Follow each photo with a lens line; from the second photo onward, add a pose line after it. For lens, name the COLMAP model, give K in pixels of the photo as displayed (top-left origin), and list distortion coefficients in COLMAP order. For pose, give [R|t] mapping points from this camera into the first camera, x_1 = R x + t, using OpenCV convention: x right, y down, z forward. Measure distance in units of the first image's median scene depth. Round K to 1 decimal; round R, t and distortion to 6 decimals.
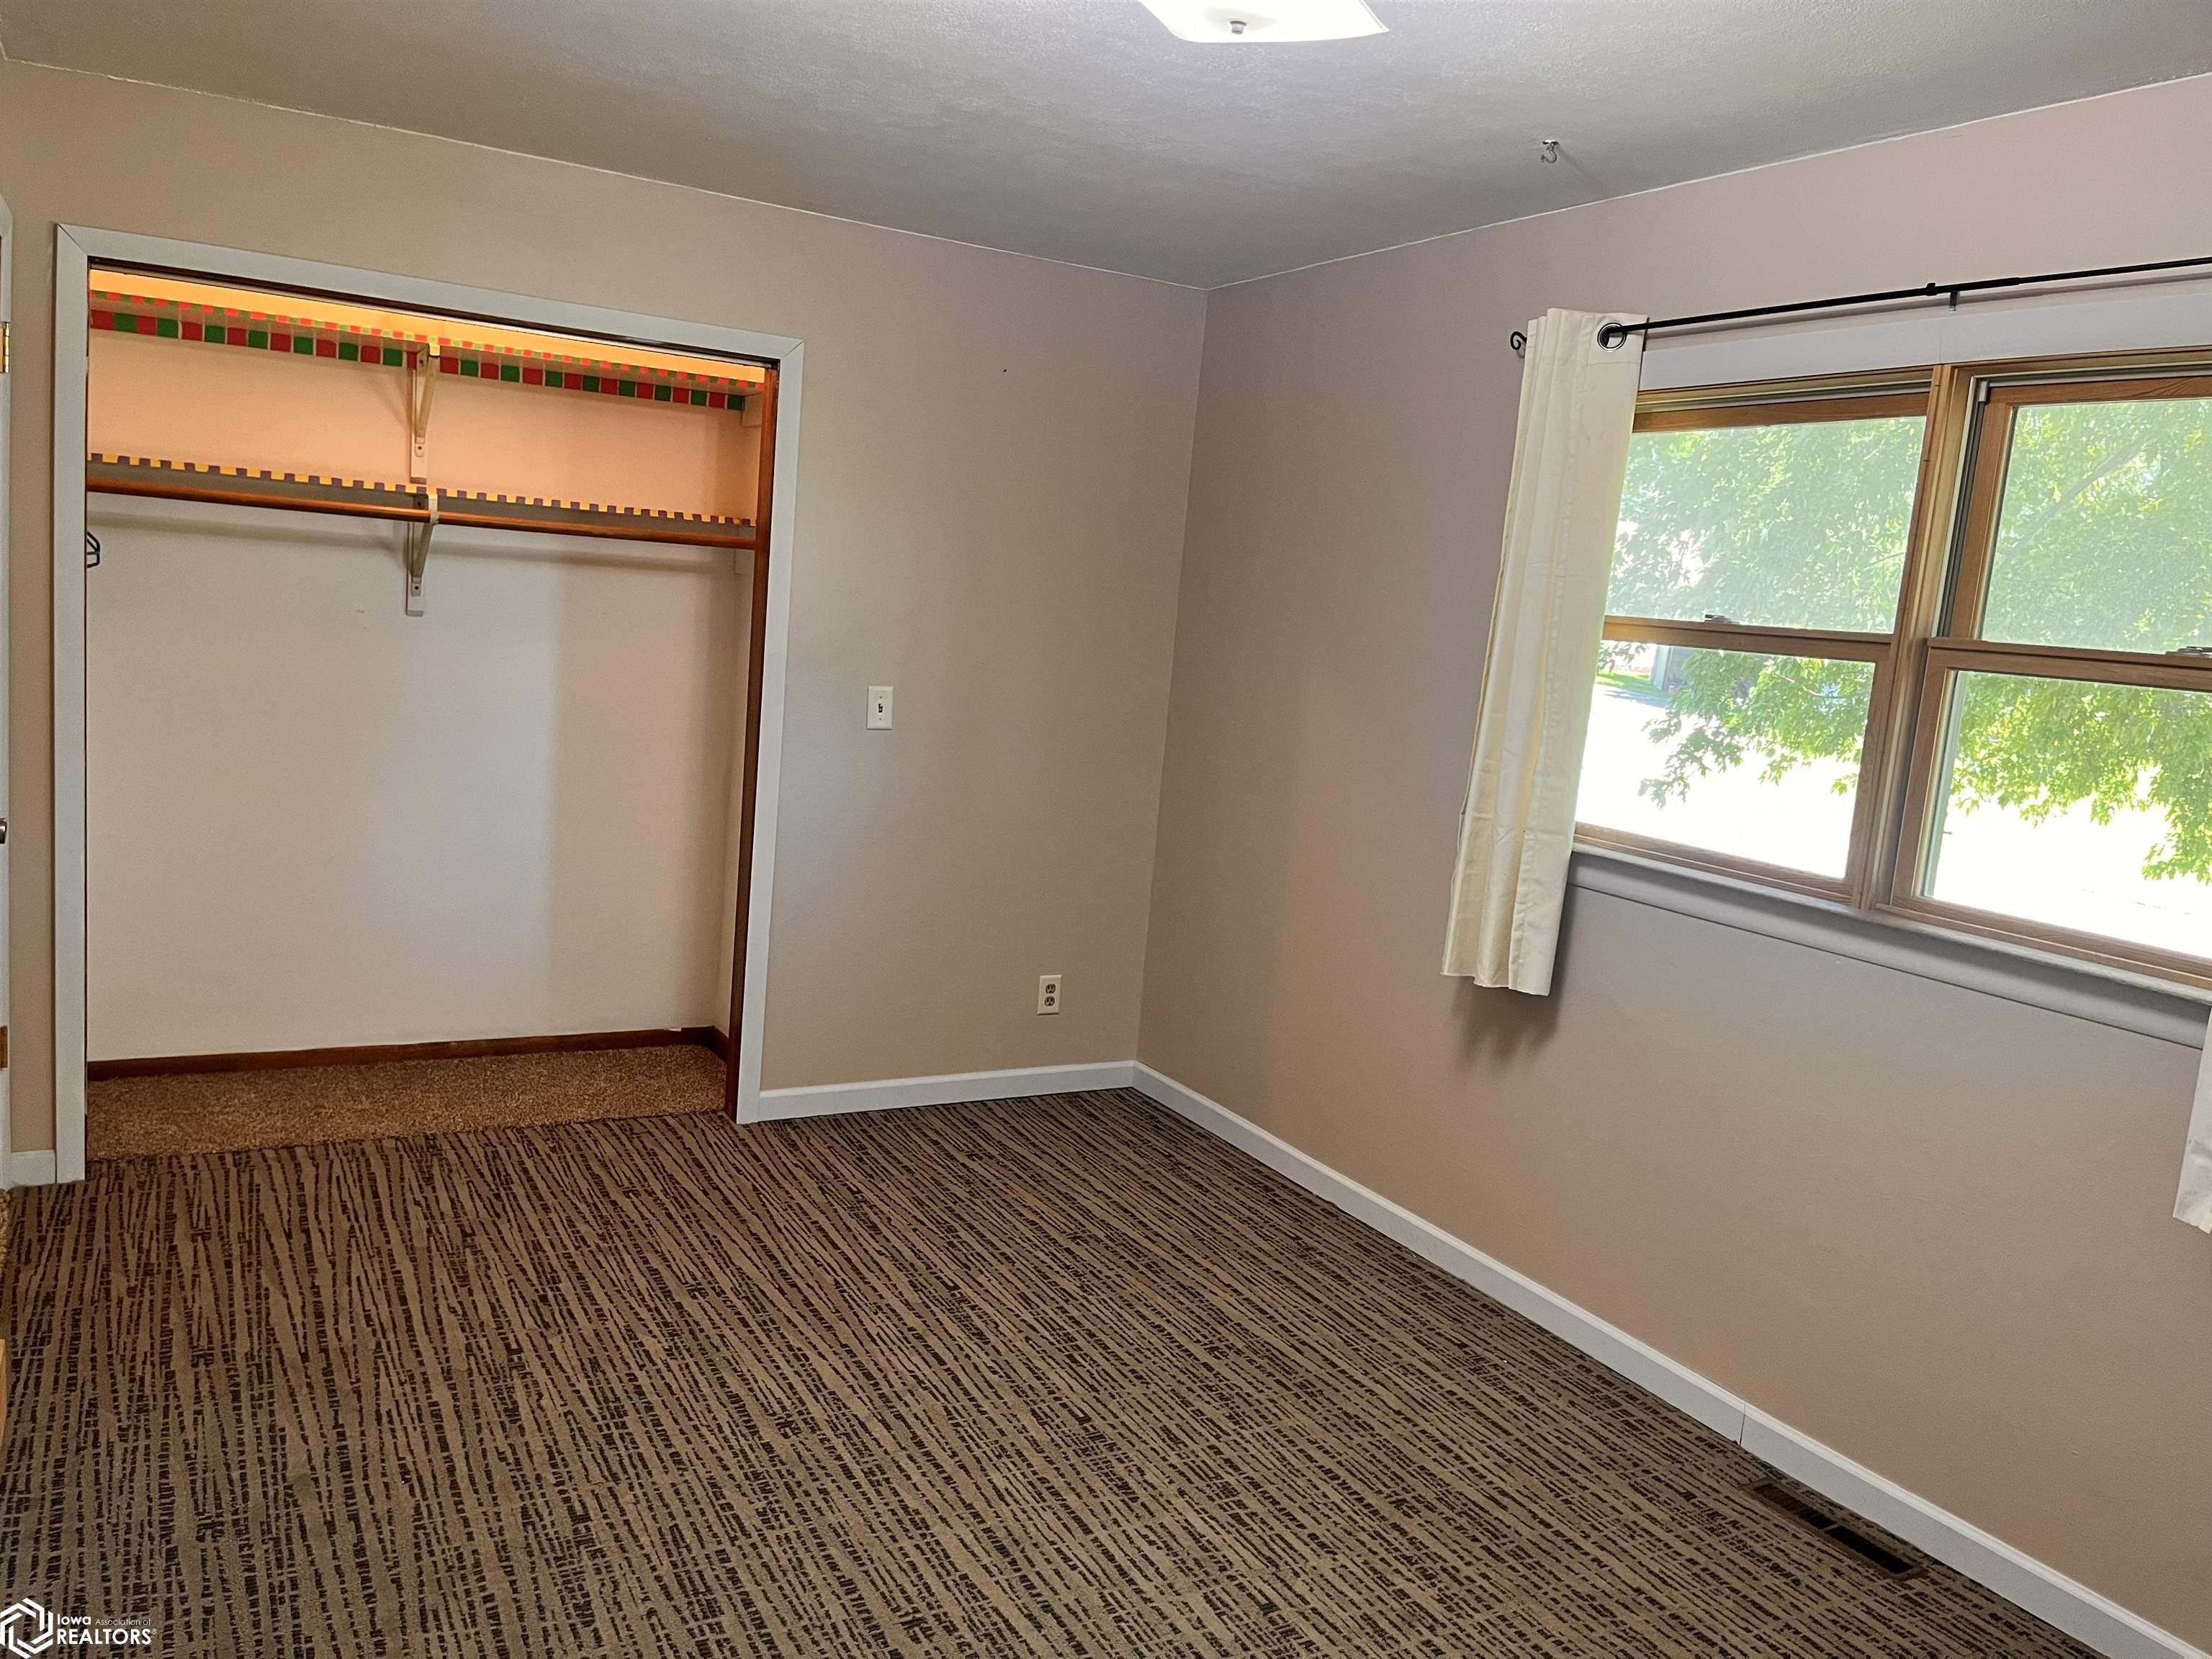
lens RADIAL K [[1677.7, 0, 1106.0], [0, 1677.7, 829.5], [0, 0, 1]] dist [0.174120, -0.303539]
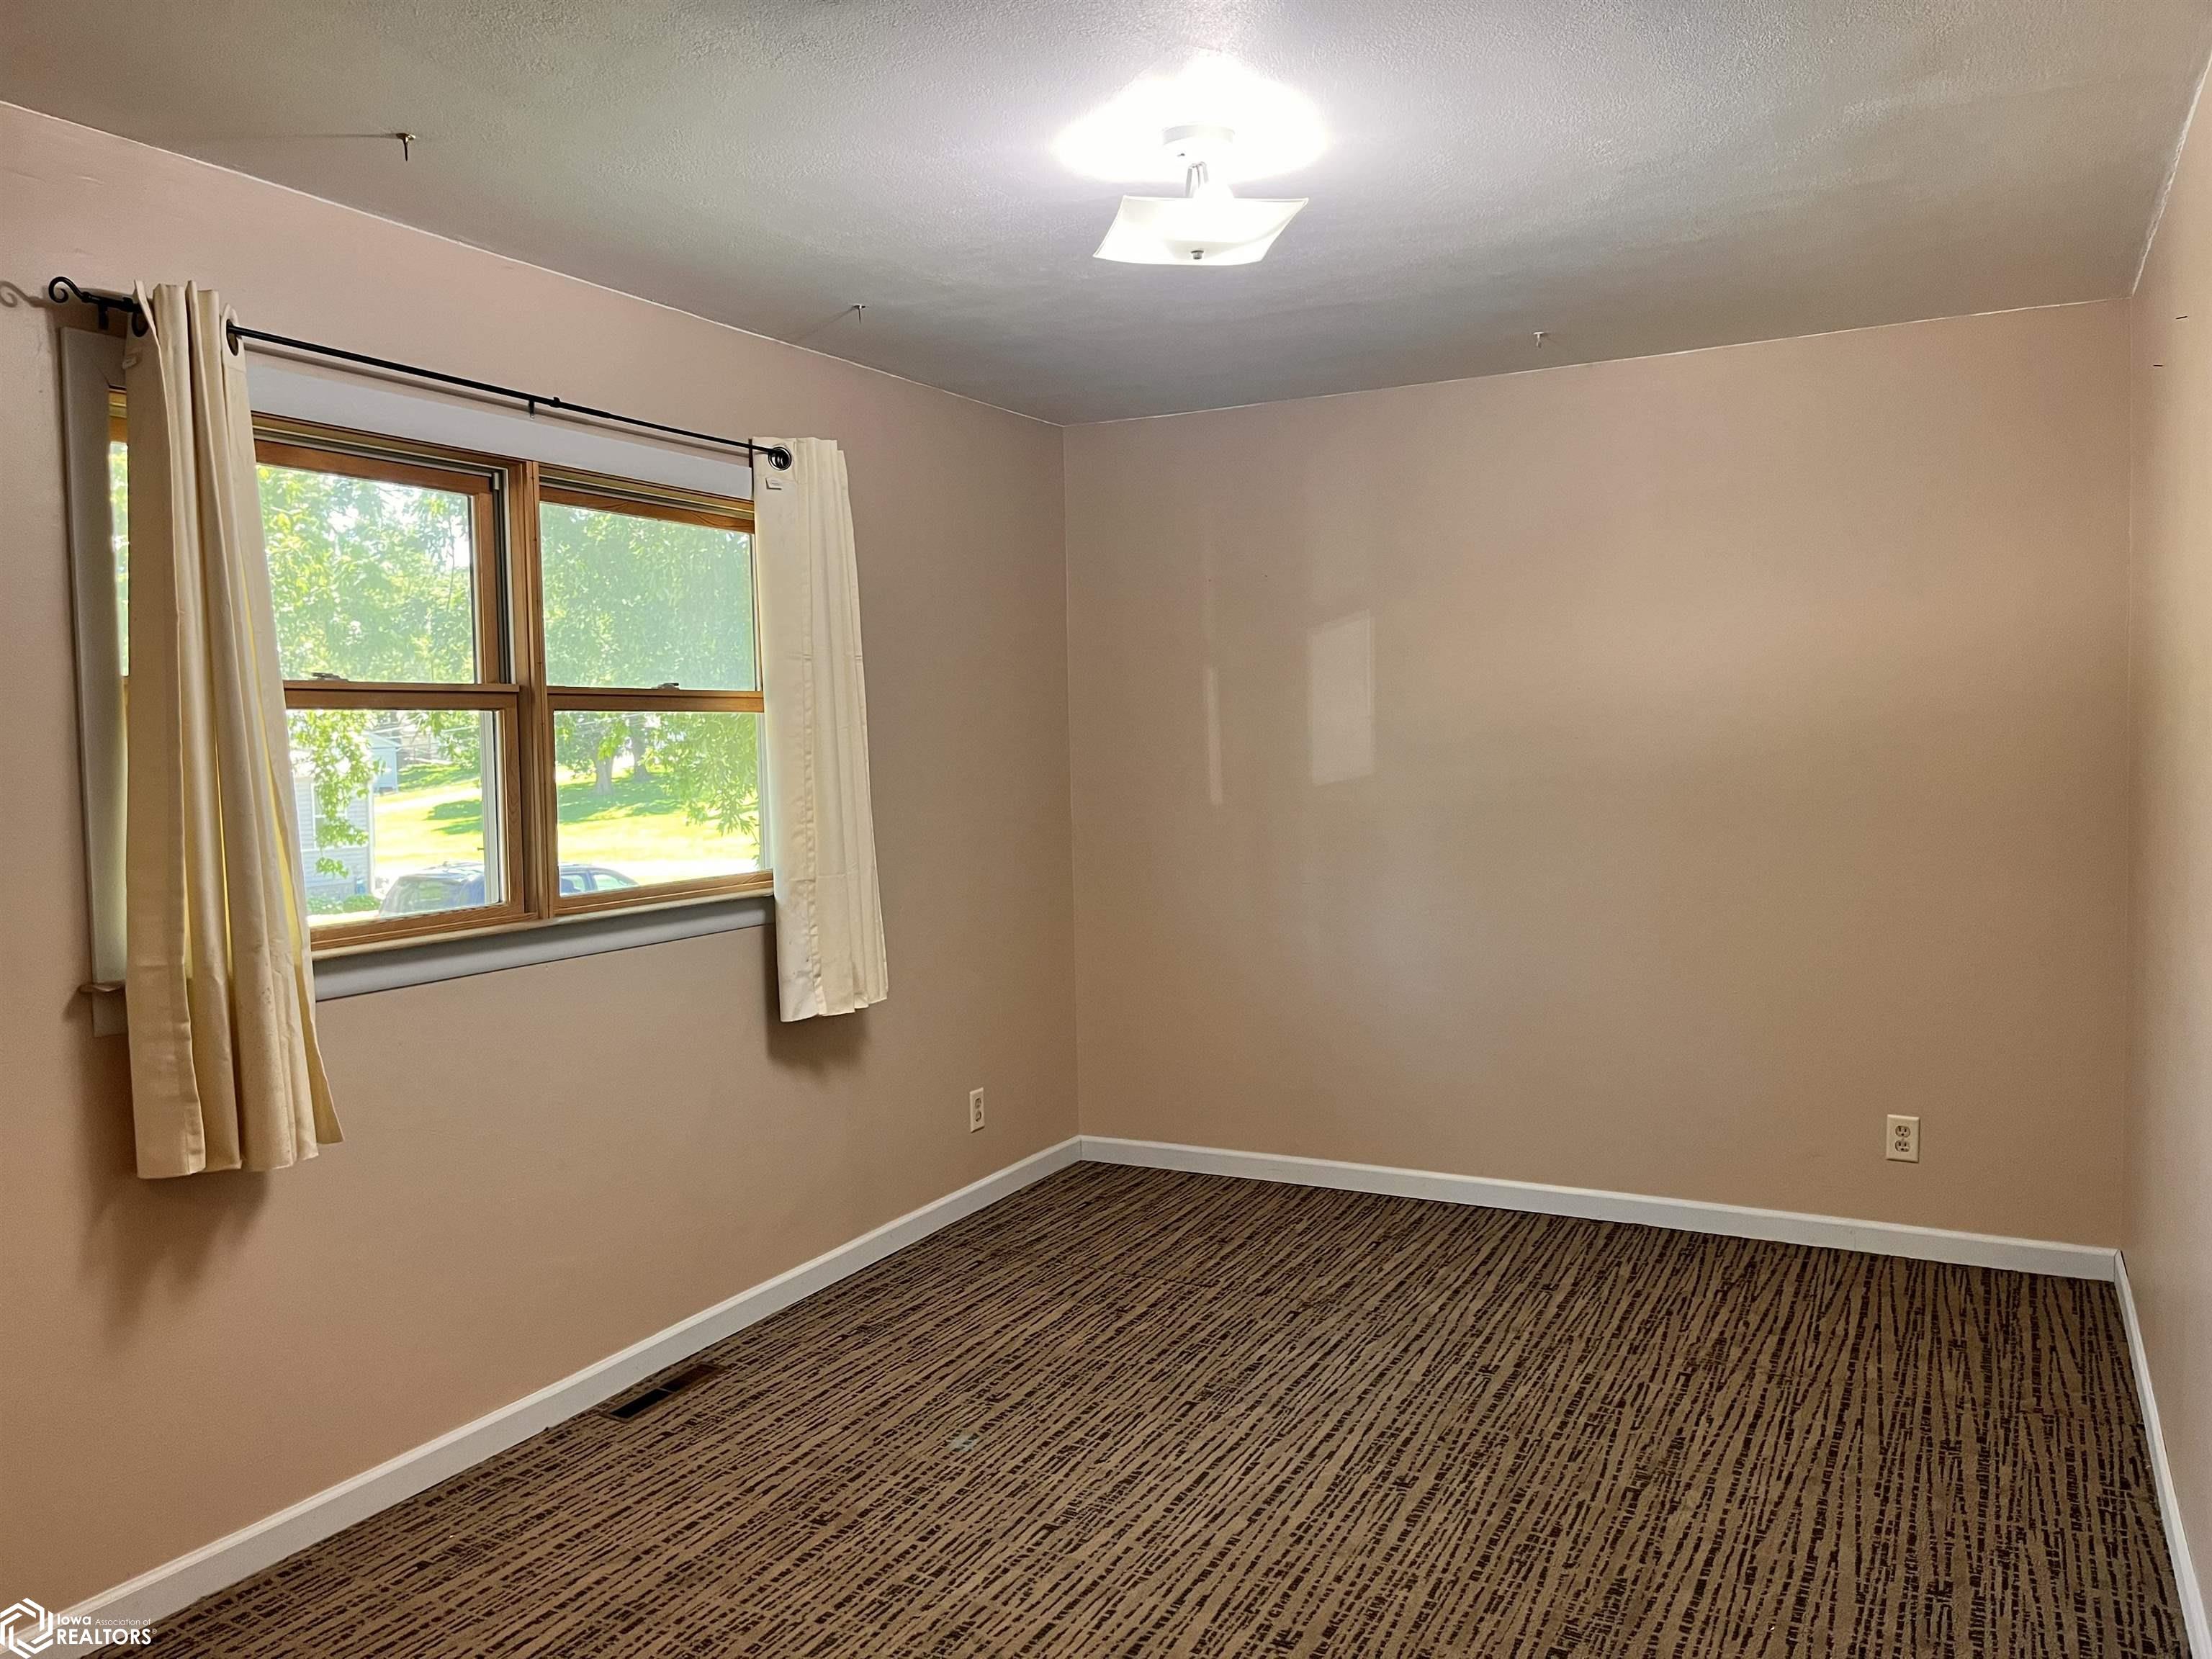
lens RADIAL K [[1603.1, 0, 1106.0], [0, 1603.1, 829.5], [0, 0, 1]] dist [0.095727, -0.188372]
pose [[-0.554364, -0.125847, 0.822705, -0.911792], [0.079453, 0.975985, 0.202831, -0.282140], [-0.828473, 0.177808, -0.531052, 1.710995]]
